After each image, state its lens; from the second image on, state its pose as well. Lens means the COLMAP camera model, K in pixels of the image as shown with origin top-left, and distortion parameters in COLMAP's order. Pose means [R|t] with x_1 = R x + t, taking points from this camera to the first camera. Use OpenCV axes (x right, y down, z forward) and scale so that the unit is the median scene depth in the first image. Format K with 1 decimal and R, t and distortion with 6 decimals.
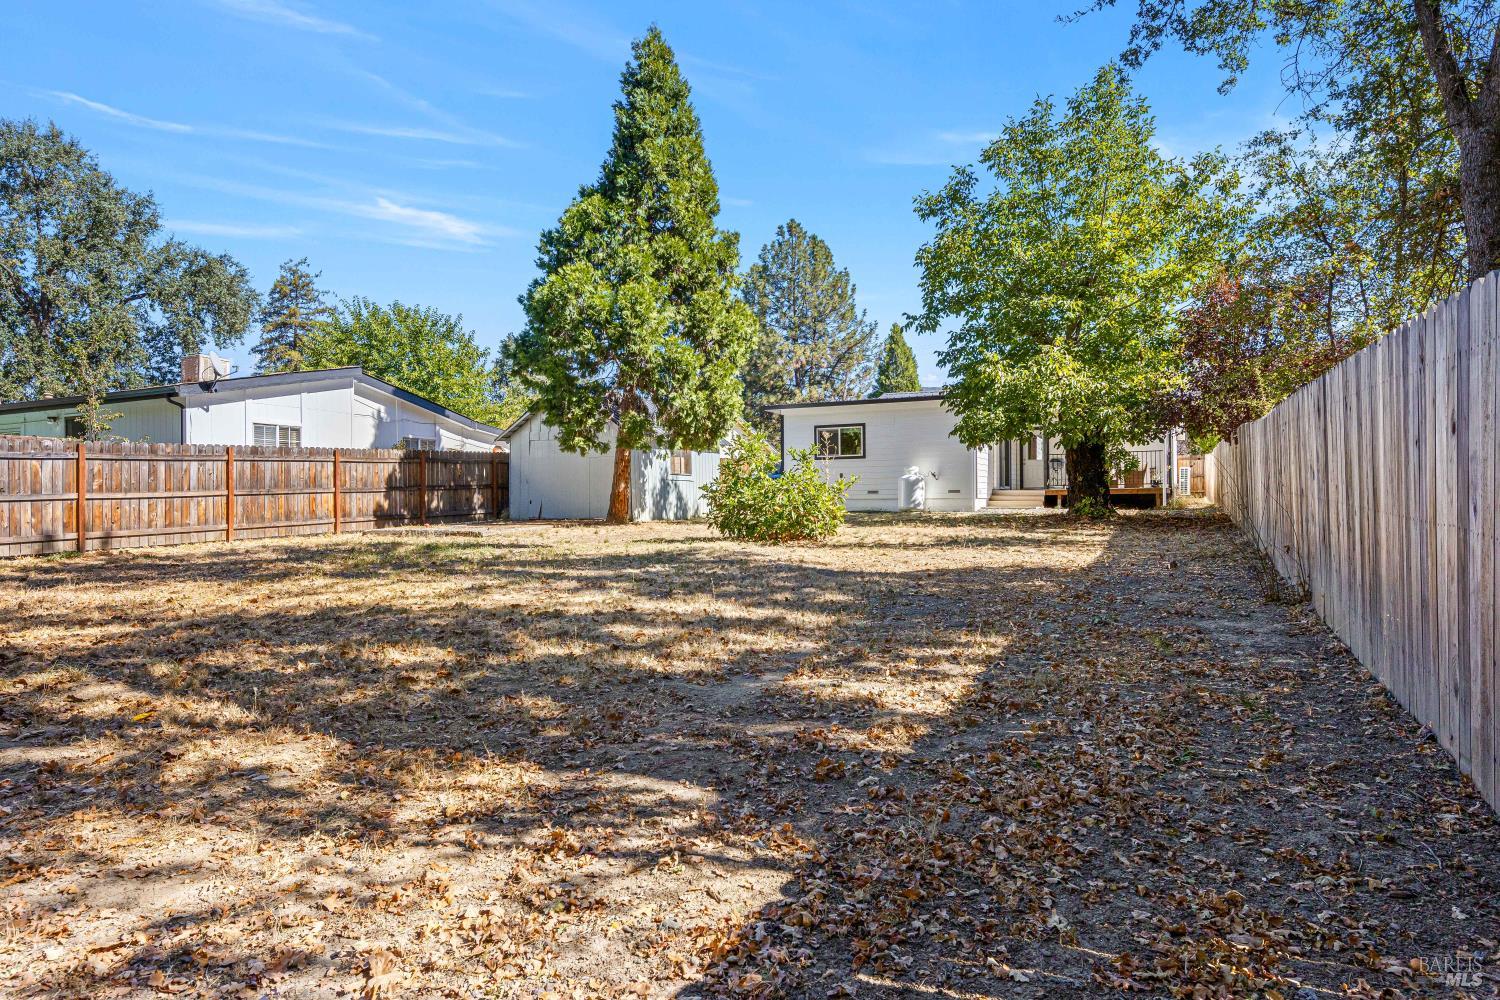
lens RADIAL K [[842.5, 0, 750.0], [0, 842.5, 500.0], [0, 0, 1]] dist [0.002626, -0.000142]
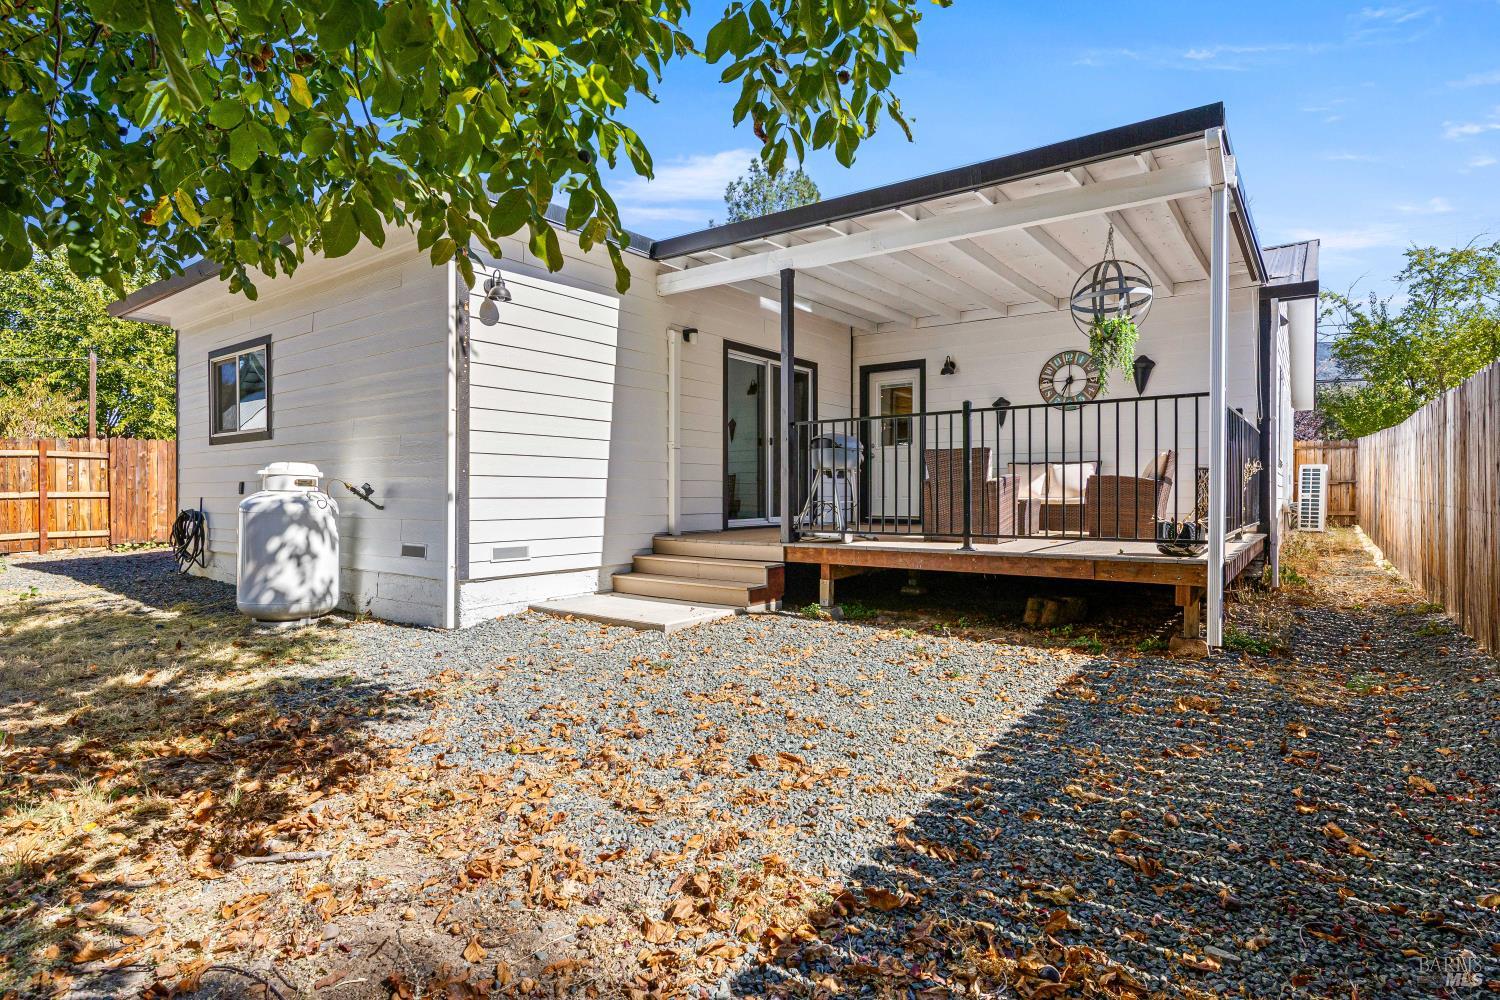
lens RADIAL K [[785.0, 0, 750.0], [0, 785.0, 500.0], [0, 0, 1]] dist [-0.000466, -0.000056]
pose [[0.990327, 0.005144, -0.138654, 0.368007], [-0.002720, 0.999840, 0.017666, -0.031352], [0.138723, -0.017118, 0.990183, 0.717401]]
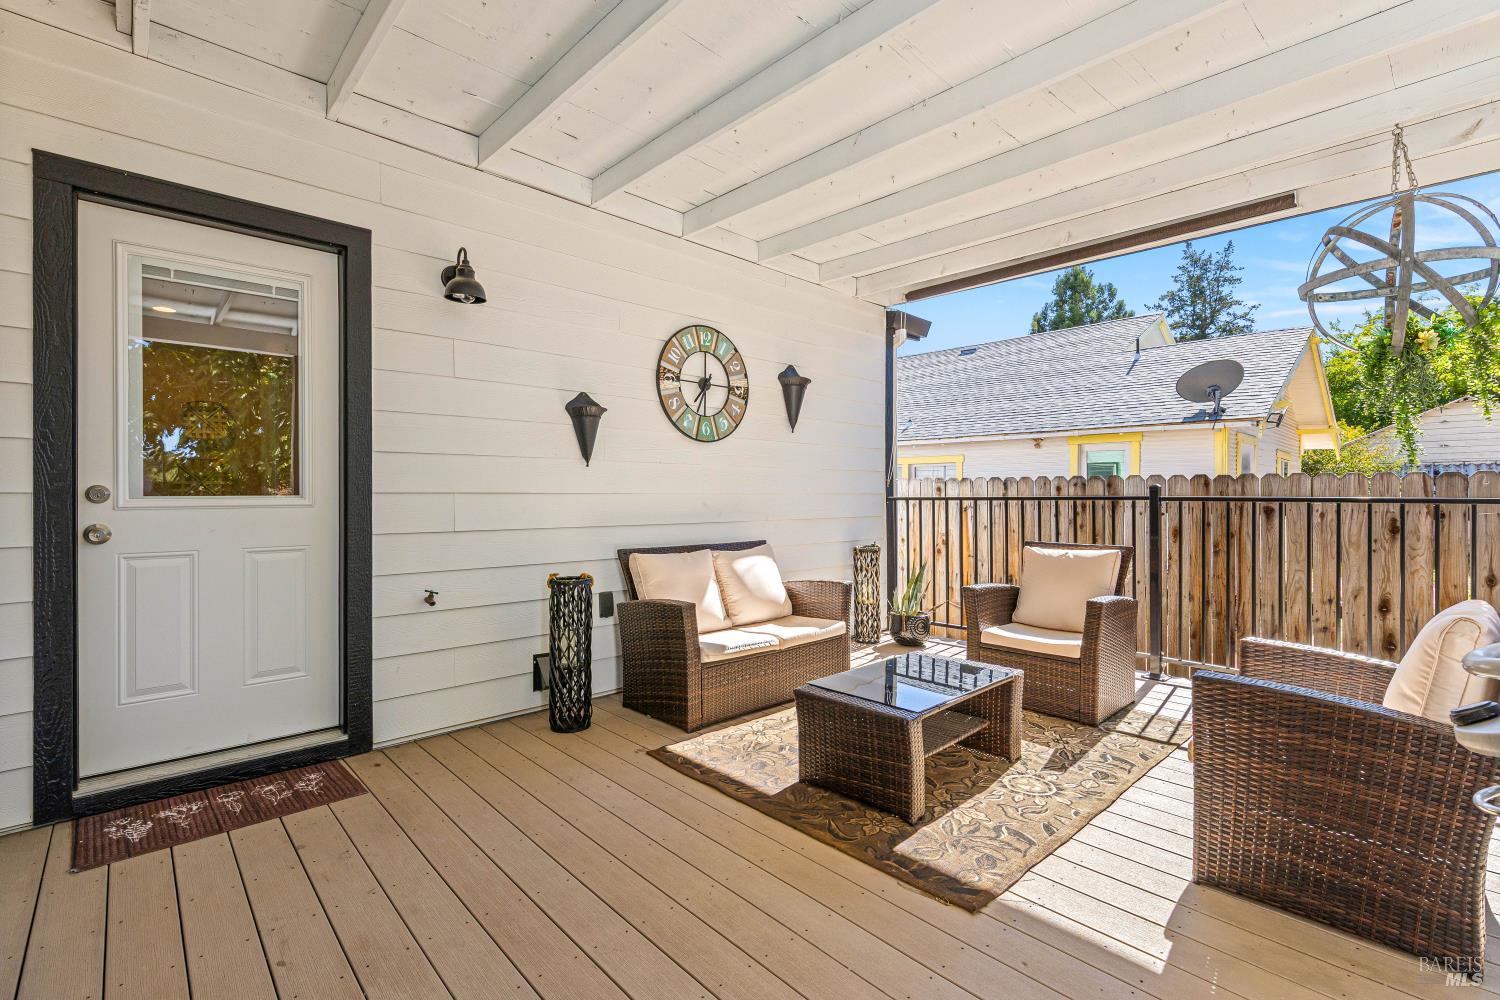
lens RADIAL K [[687.8, 0, 750.0], [0, 687.8, 500.0], [0, 0, 1]] dist [-0.000694, -0.000029]
pose [[0.320251, -0.005251, 0.947318, 0.336188], [-0.009384, 0.999918, 0.008715, -0.045438], [-0.947286, -0.011681, 0.320175, 0.907955]]
